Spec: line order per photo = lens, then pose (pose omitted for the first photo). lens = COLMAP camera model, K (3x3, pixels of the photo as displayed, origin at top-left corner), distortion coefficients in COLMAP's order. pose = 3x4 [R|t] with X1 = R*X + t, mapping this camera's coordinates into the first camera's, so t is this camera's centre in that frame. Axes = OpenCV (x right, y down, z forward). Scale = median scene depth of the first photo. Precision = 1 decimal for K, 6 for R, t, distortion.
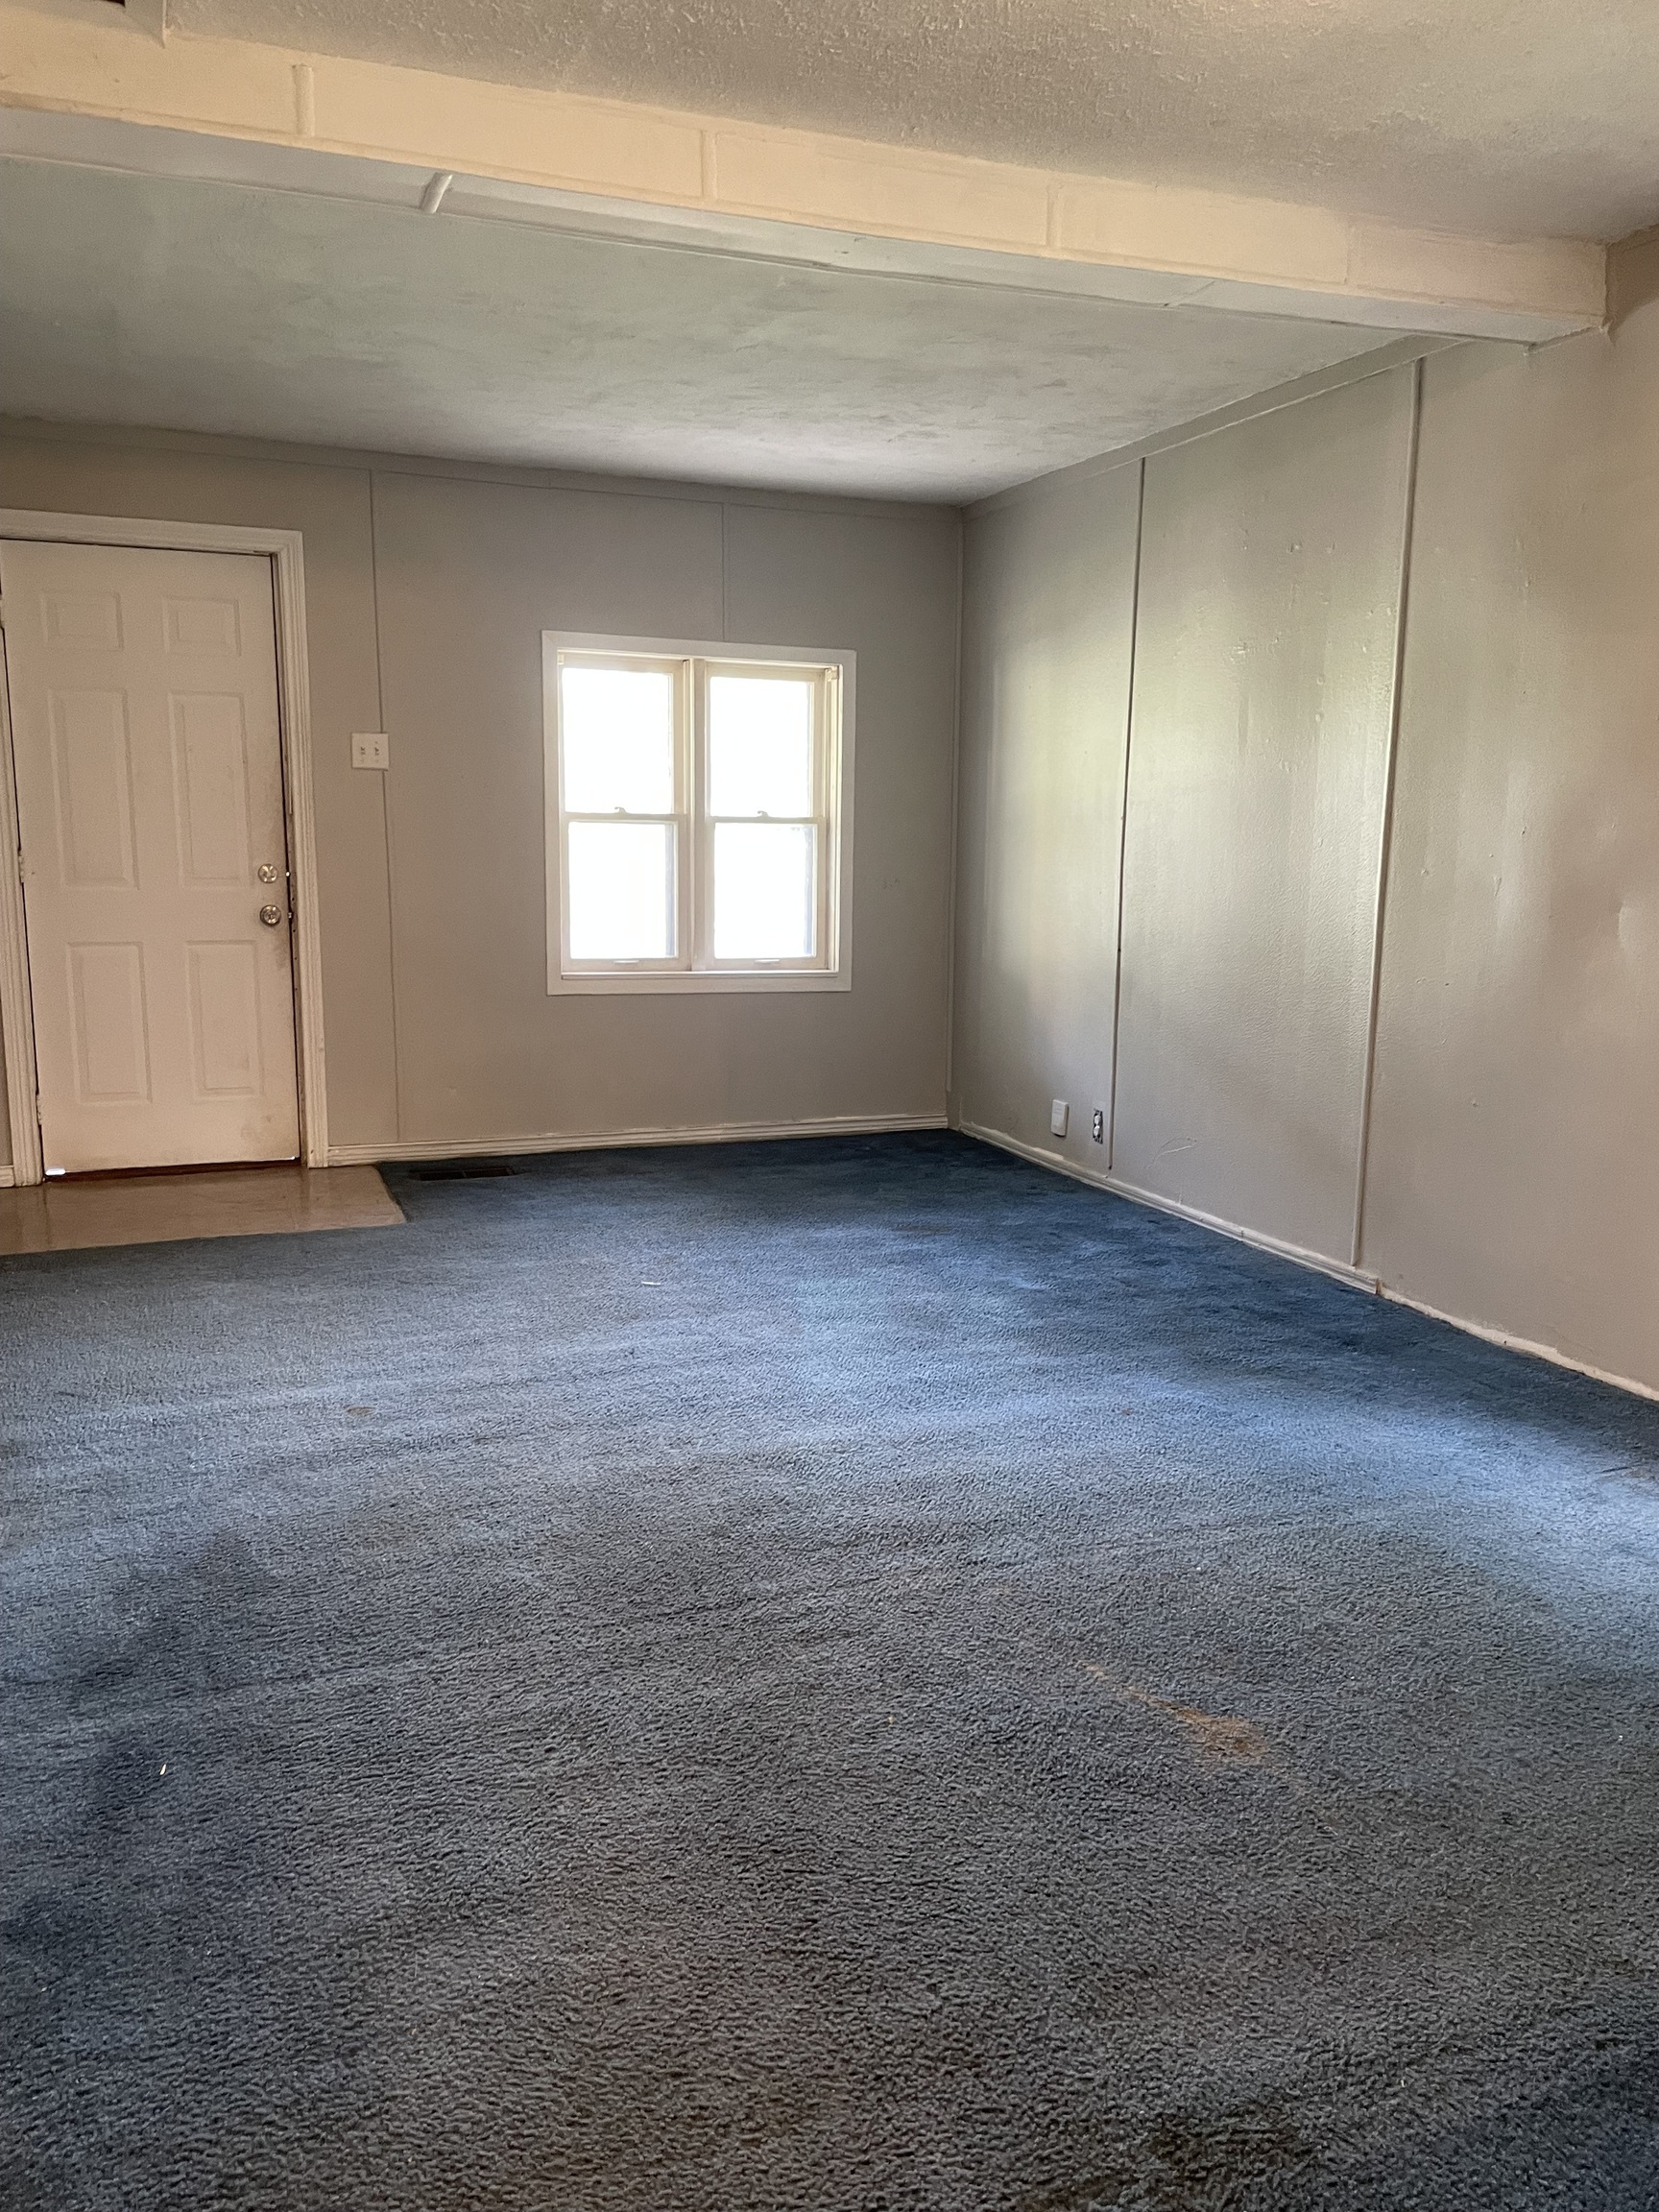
lens RADIAL K [[1675.6, 0, 823.5], [0, 1675.6, 1109.5], [0, 0, 1]] dist [0.083167, -0.107258]
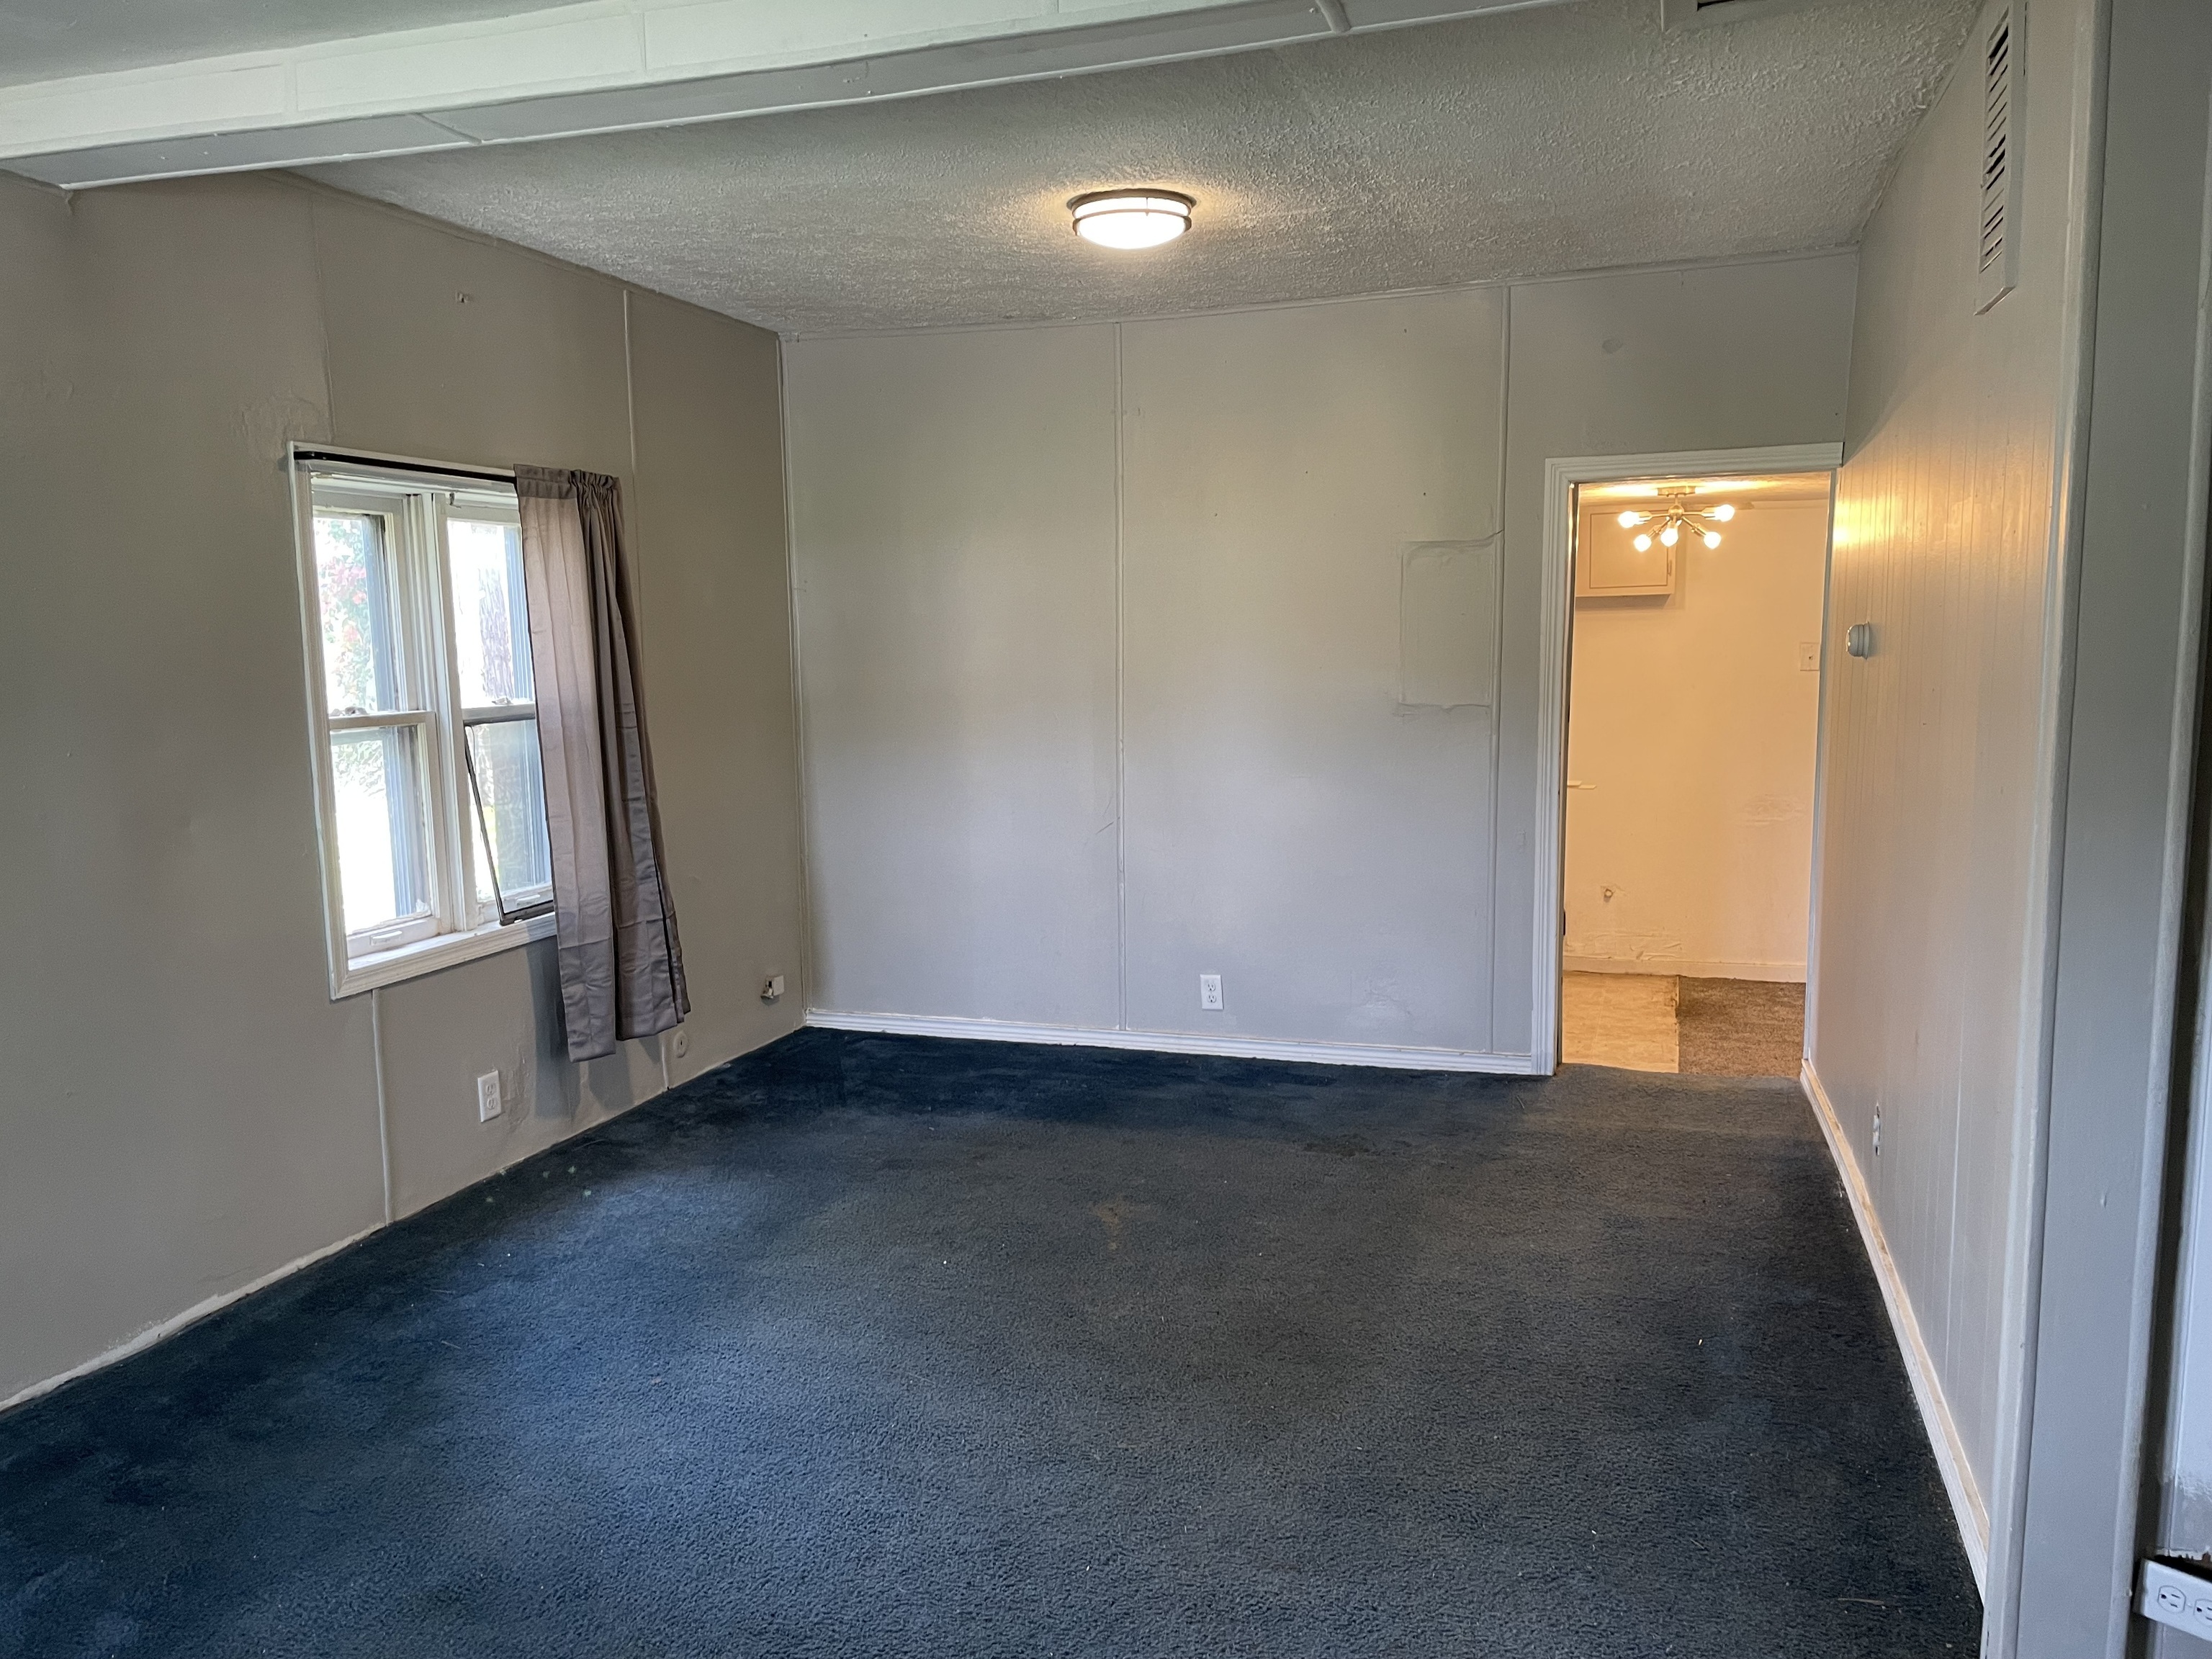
lens RADIAL K [[1675.6, 0, 1096.5], [0, 1675.6, 850.2], [0, 0, 1]] dist [0.083167, -0.107258]
pose [[-0.747801, -0.071830, 0.660026, -0.361390], [0.137591, 0.955781, 0.259906, -0.184792], [-0.649509, 0.285172, -0.704851, 0.914870]]
